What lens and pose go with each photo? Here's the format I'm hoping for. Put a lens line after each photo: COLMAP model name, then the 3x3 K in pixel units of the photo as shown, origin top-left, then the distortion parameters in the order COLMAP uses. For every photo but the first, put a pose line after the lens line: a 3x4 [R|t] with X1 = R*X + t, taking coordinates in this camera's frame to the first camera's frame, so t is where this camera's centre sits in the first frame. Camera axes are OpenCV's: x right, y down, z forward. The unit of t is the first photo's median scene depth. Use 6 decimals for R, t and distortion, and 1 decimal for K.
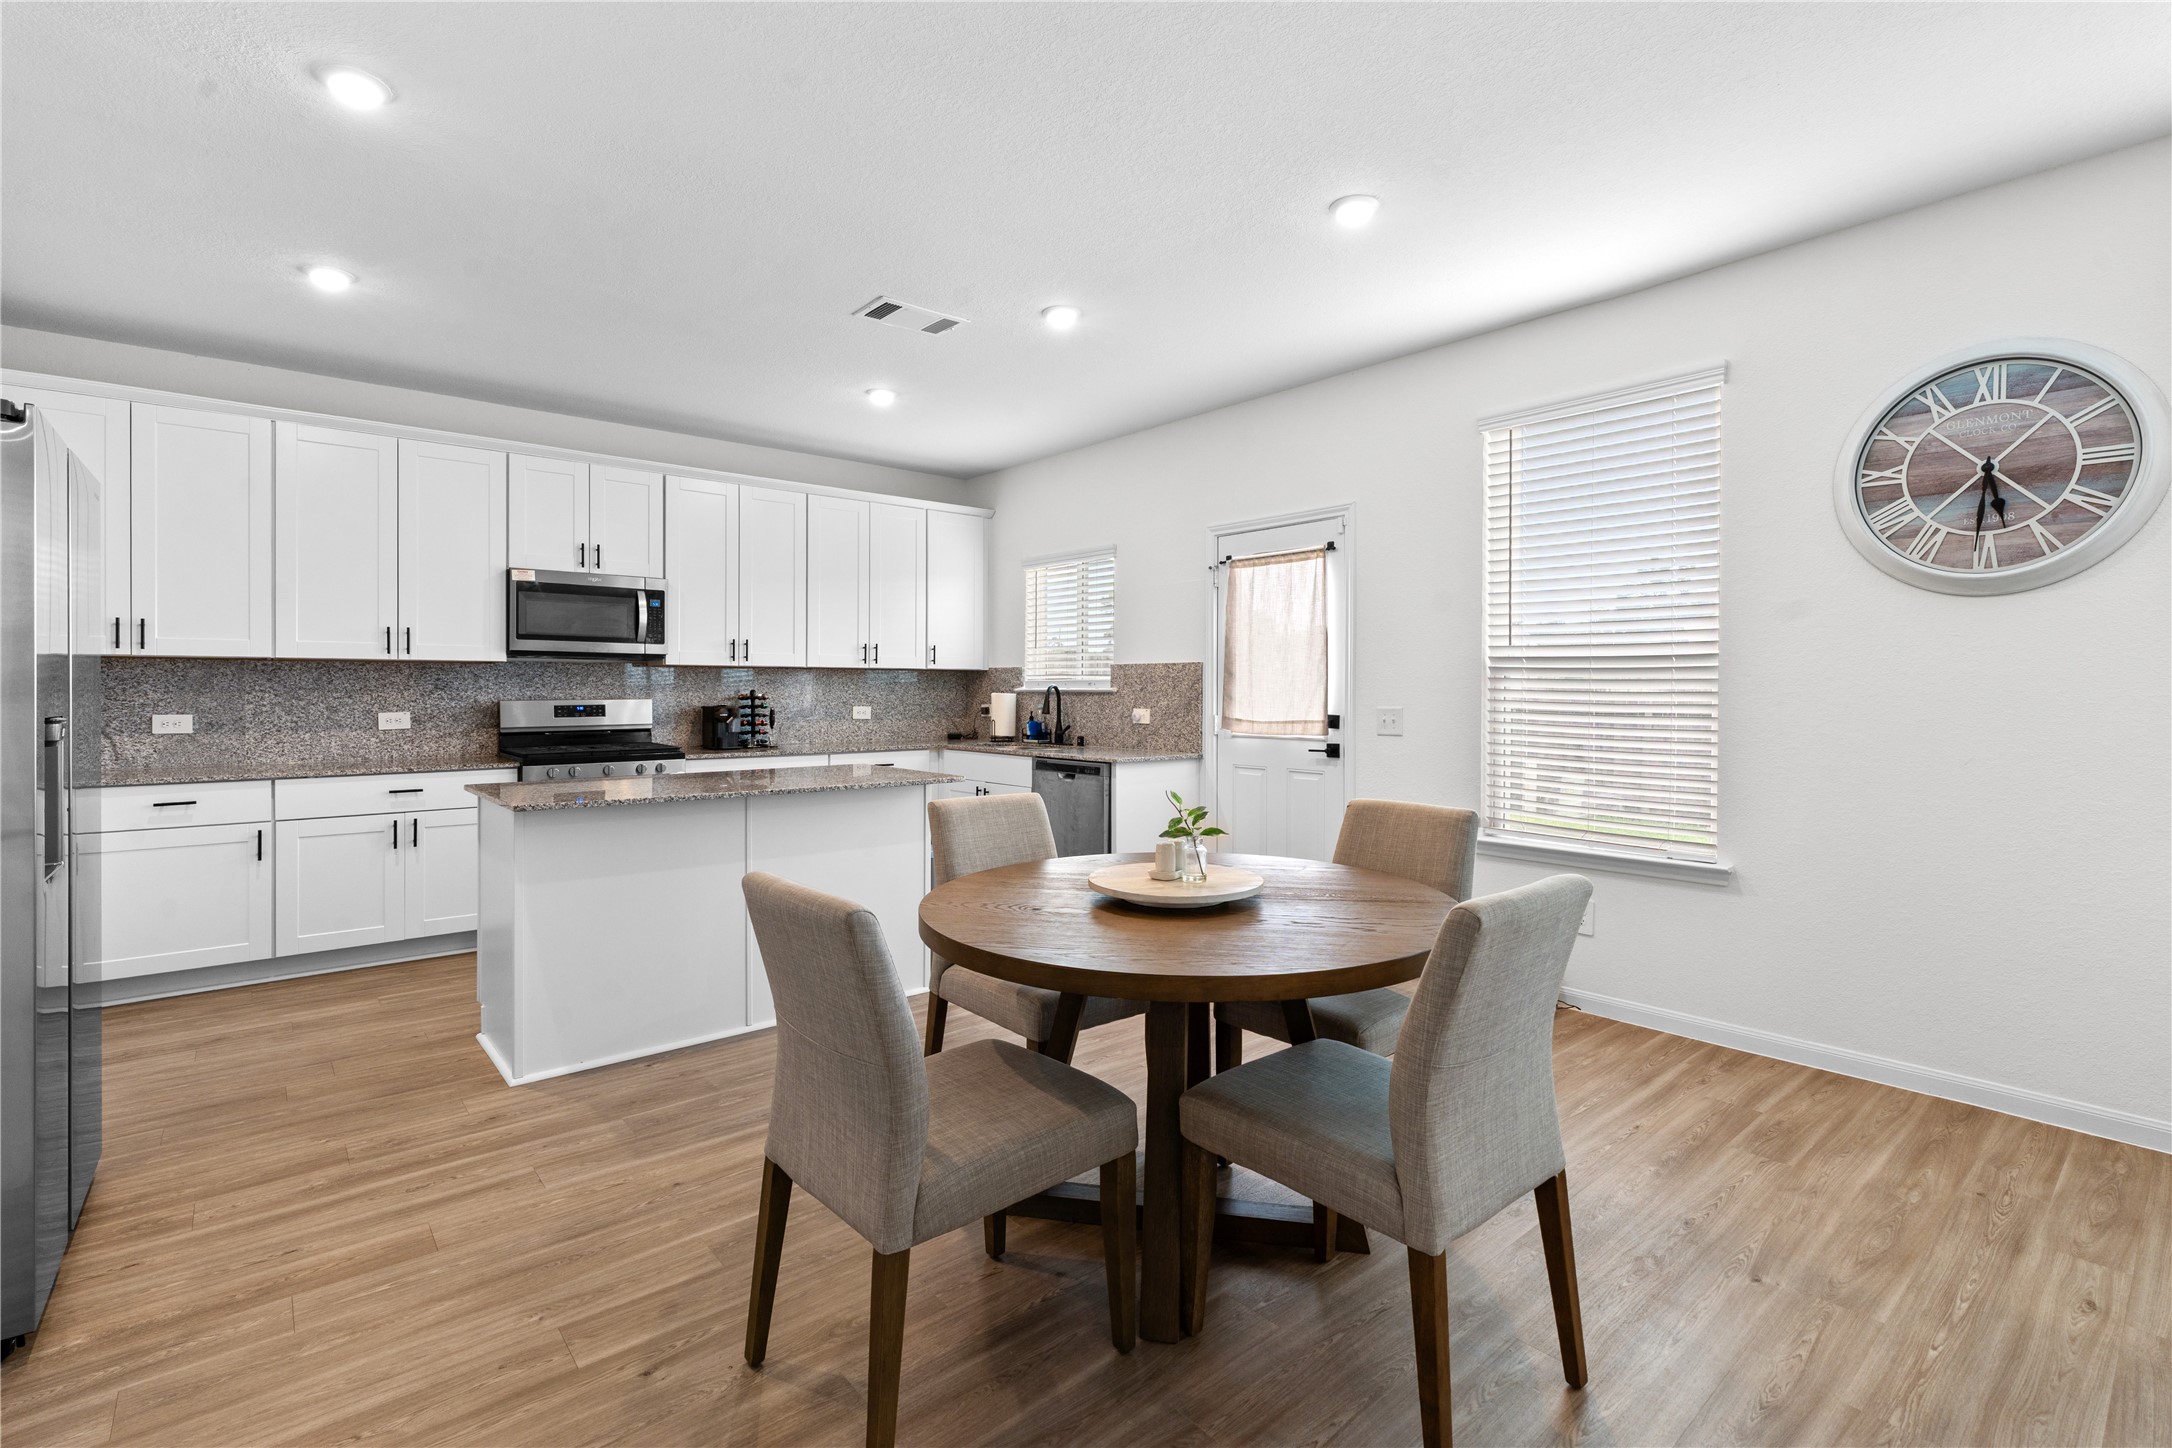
lens RADIAL K [[1006.2, 0, 1084.1], [0, 1006.2, 695.3], [0, 0, 1]] dist [-0.001459, -0.000125]
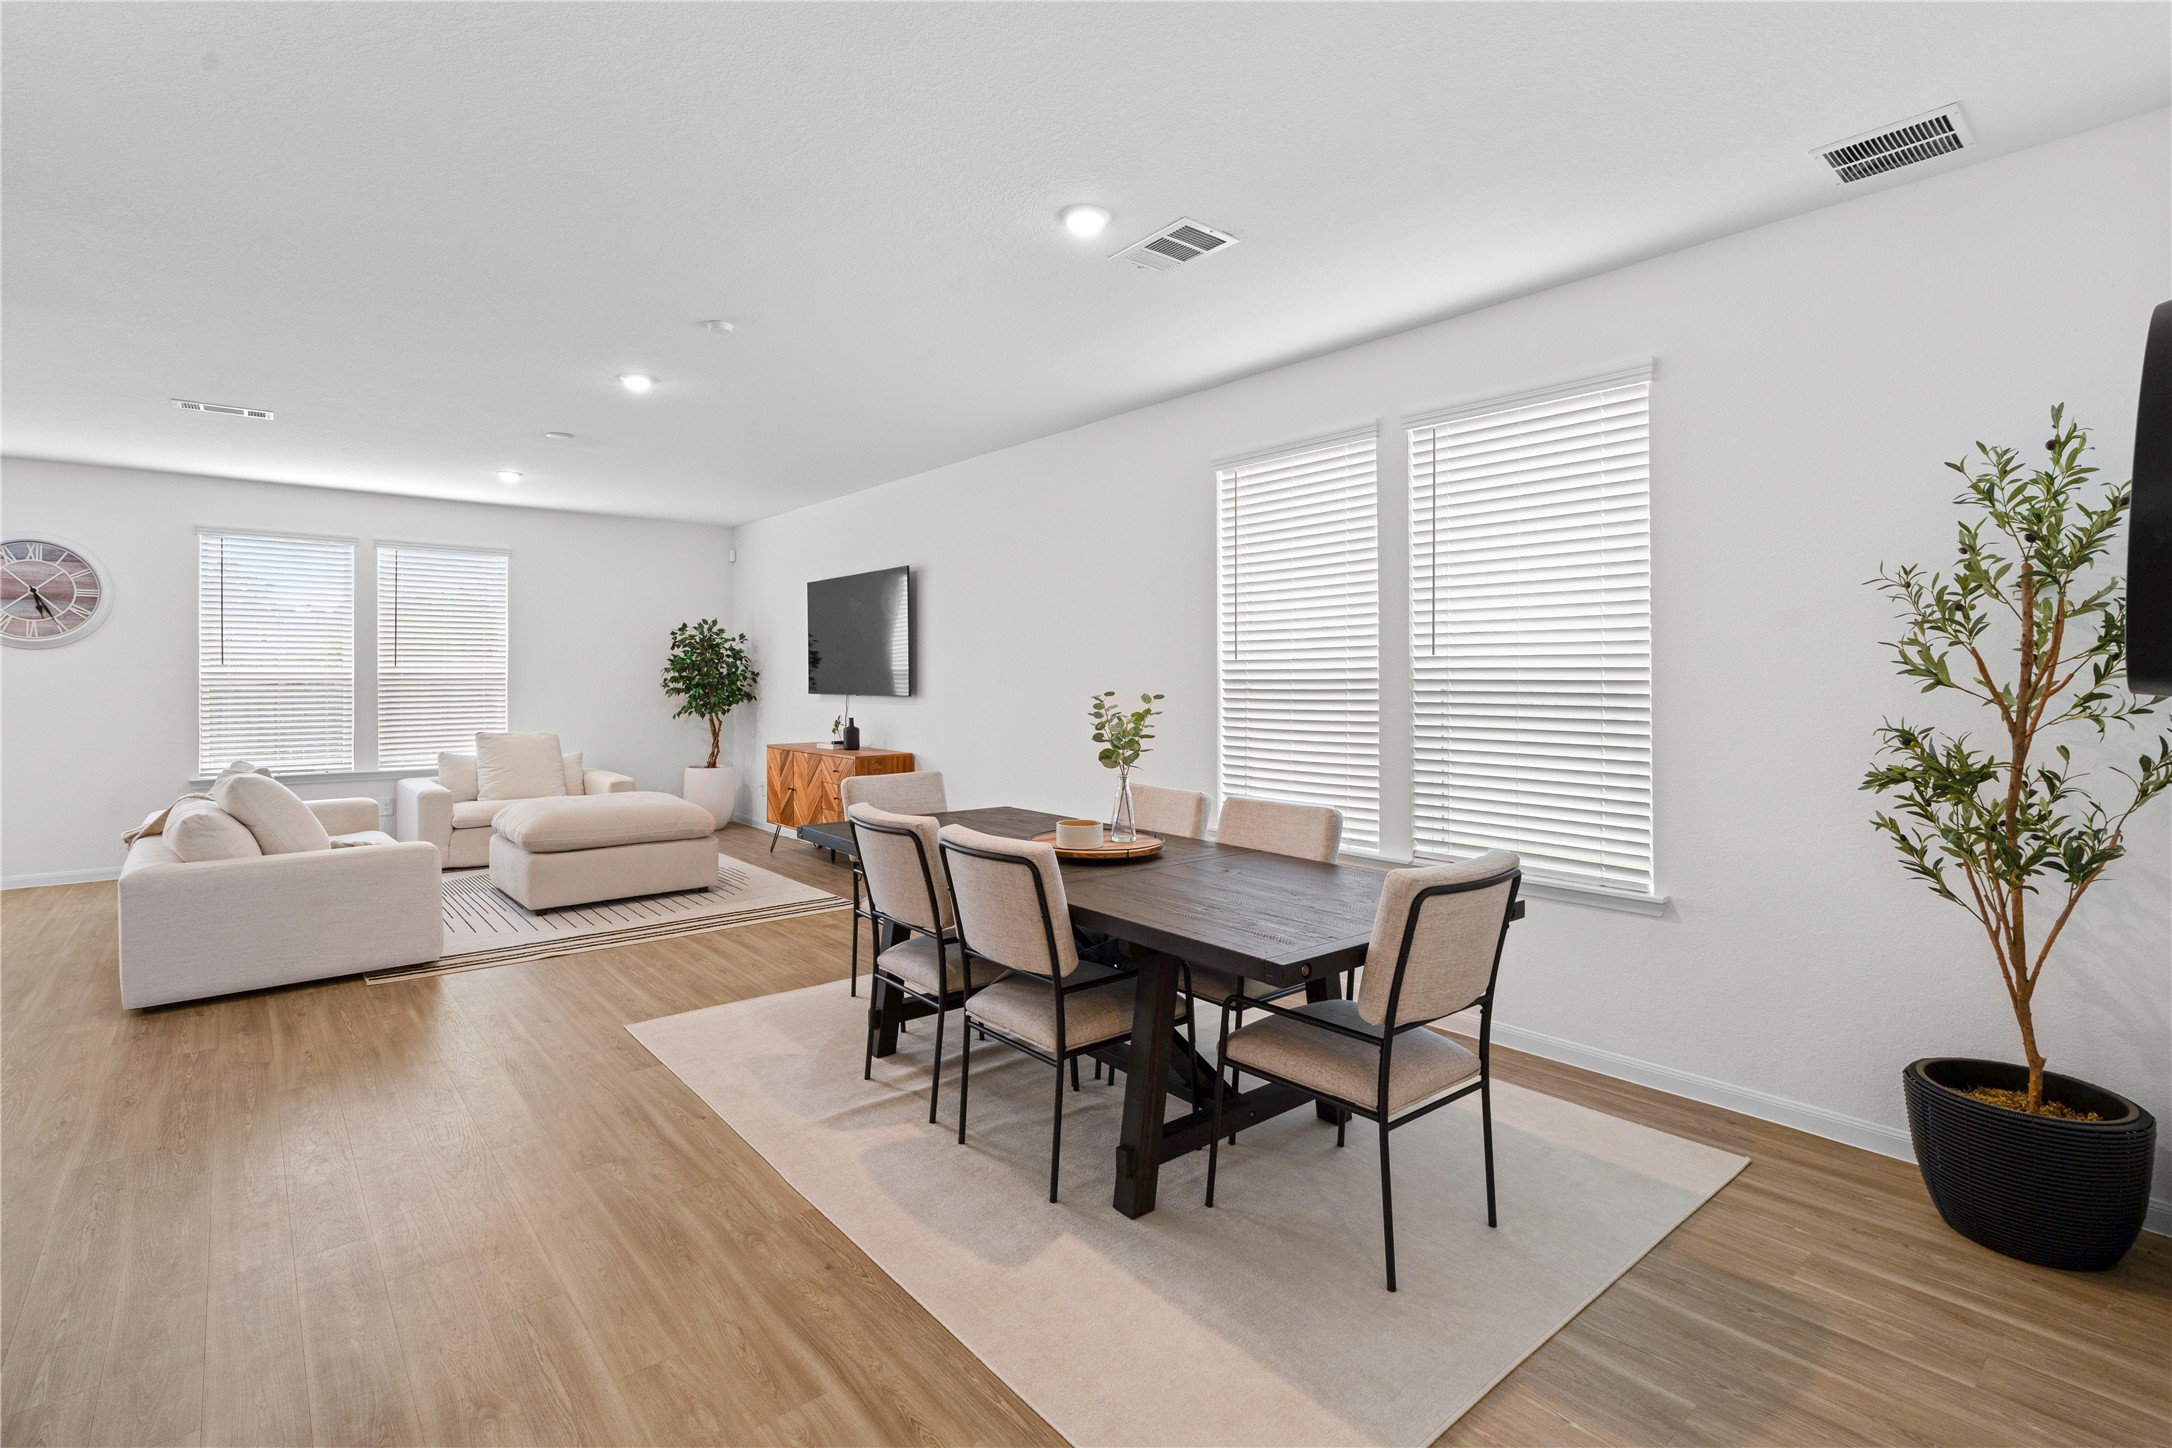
lens RADIAL K [[1022.7, 0, 1087.9], [0, 1022.7, 675.2], [0, 0, 1]] dist [0.000892, -0.000060]
pose [[0.012940, -0.005321, 0.999902, -1.052848], [0.005493, 0.999971, 0.005250, -0.031493], [-0.999901, 0.005425, 0.012969, -1.072105]]
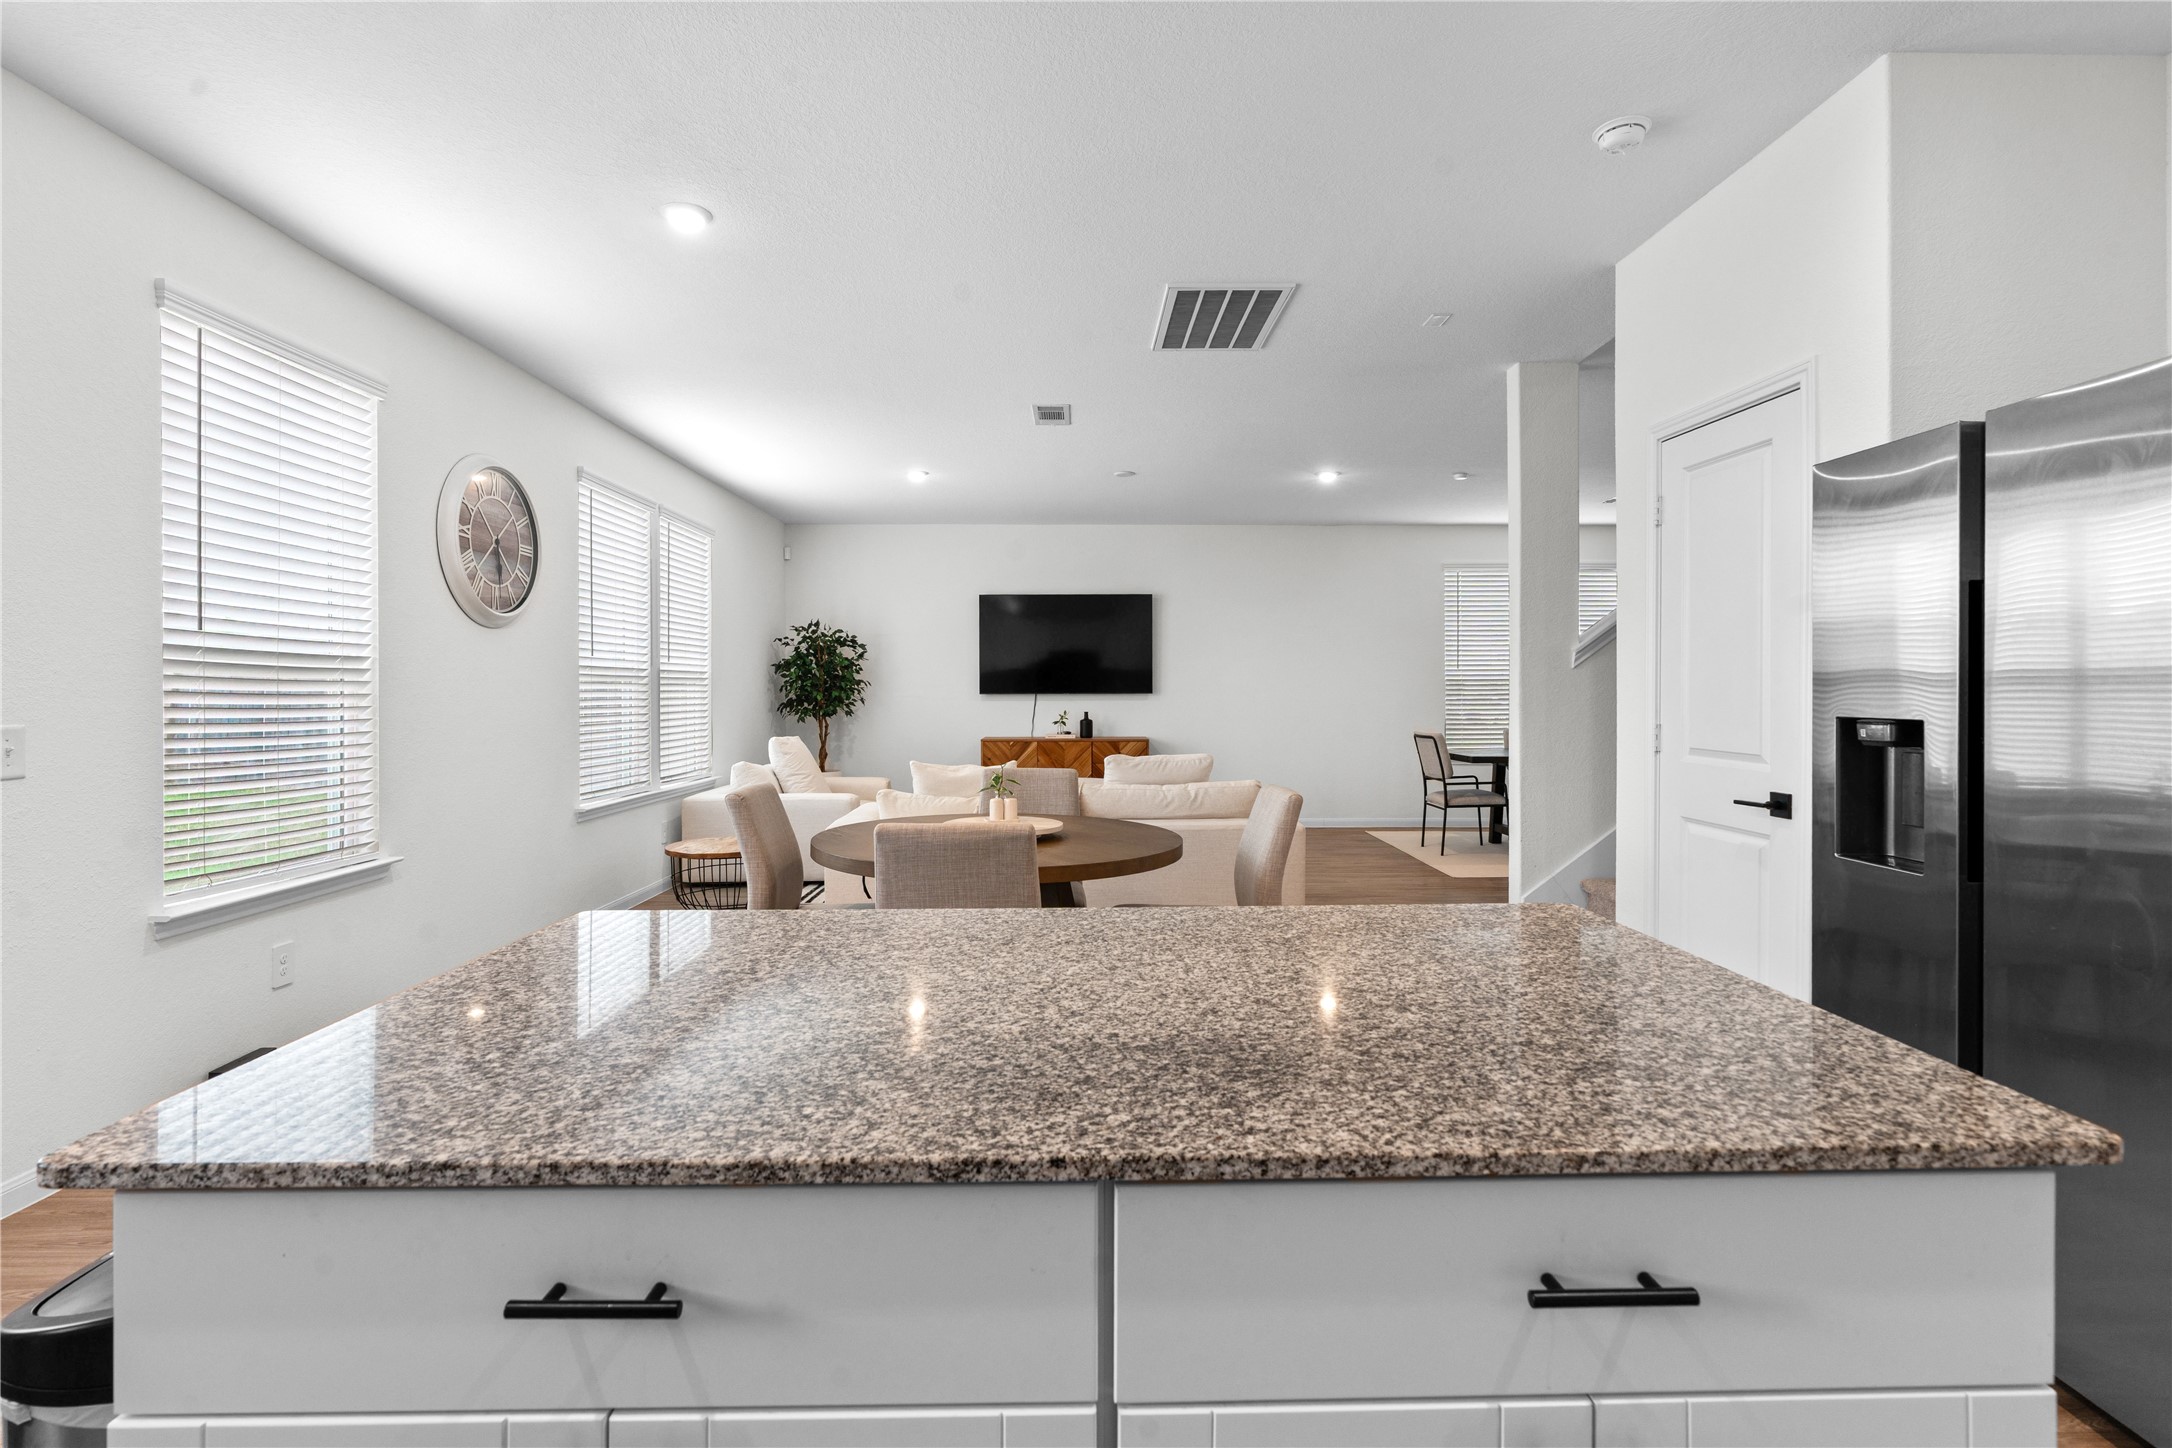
lens RADIAL K [[1006.2, 0, 1084.1], [0, 1006.2, 695.3], [0, 0, 1]] dist [-0.001459, -0.000125]
pose [[-0.774157, -0.002864, 0.632987, -0.571585], [0.006680, 0.999897, 0.012695, -0.009986], [-0.632958, 0.014056, -0.774058, 1.283769]]
